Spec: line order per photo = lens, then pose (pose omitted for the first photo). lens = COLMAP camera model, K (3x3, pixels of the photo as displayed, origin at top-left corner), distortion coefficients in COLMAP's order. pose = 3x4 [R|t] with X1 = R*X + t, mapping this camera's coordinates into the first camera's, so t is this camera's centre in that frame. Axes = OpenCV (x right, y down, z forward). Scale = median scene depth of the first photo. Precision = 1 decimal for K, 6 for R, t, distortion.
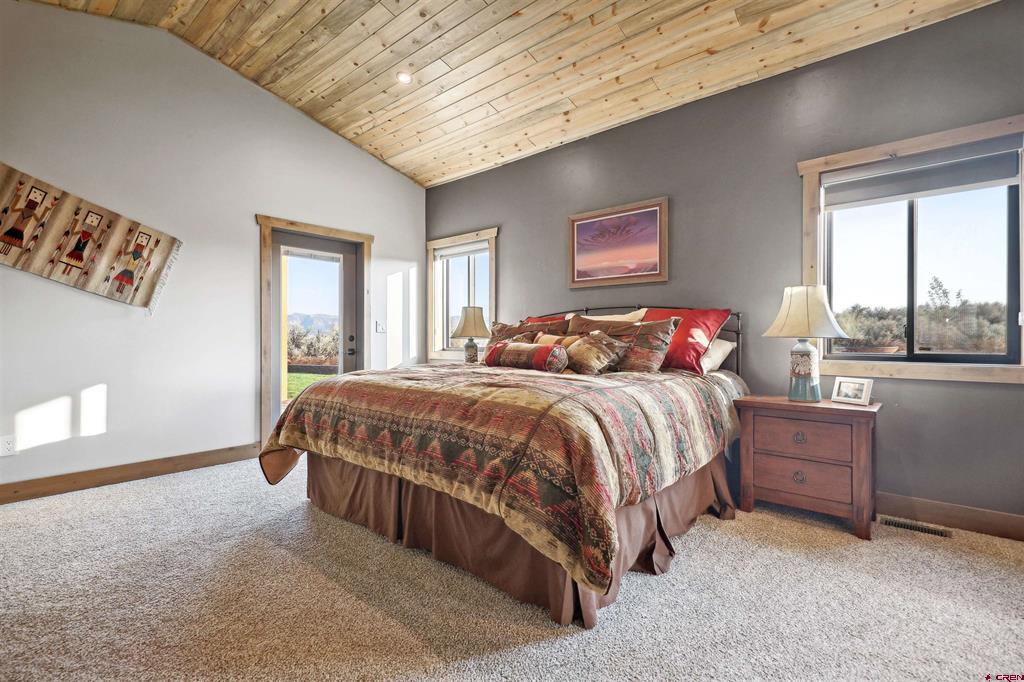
lens RADIAL K [[476.3, 0, 512.0], [0, 476.3, 341.0], [0, 0, 1]] dist [0.002073, 0.000108]
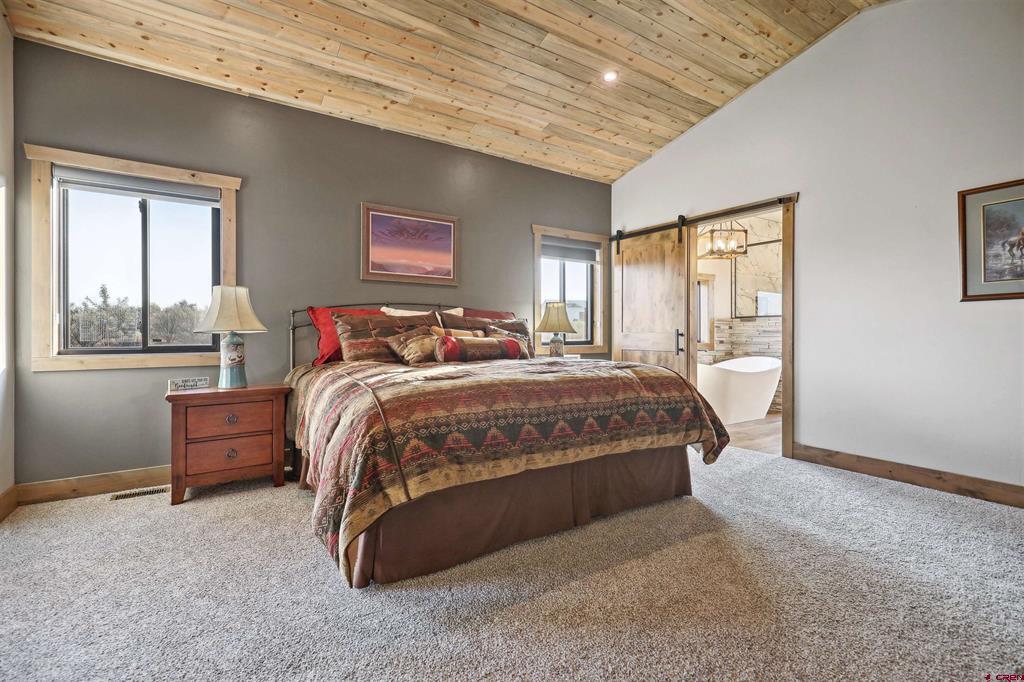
lens RADIAL K [[460.1, 0, 512.0], [0, 460.1, 341.0], [0, 0, 1]] dist [-0.000615, 0.000000]
pose [[0.281300, -0.014116, 0.959516, -0.773122], [-0.003746, 0.999868, 0.015808, -0.002867], [-0.959612, -0.008041, 0.281210, 0.522221]]
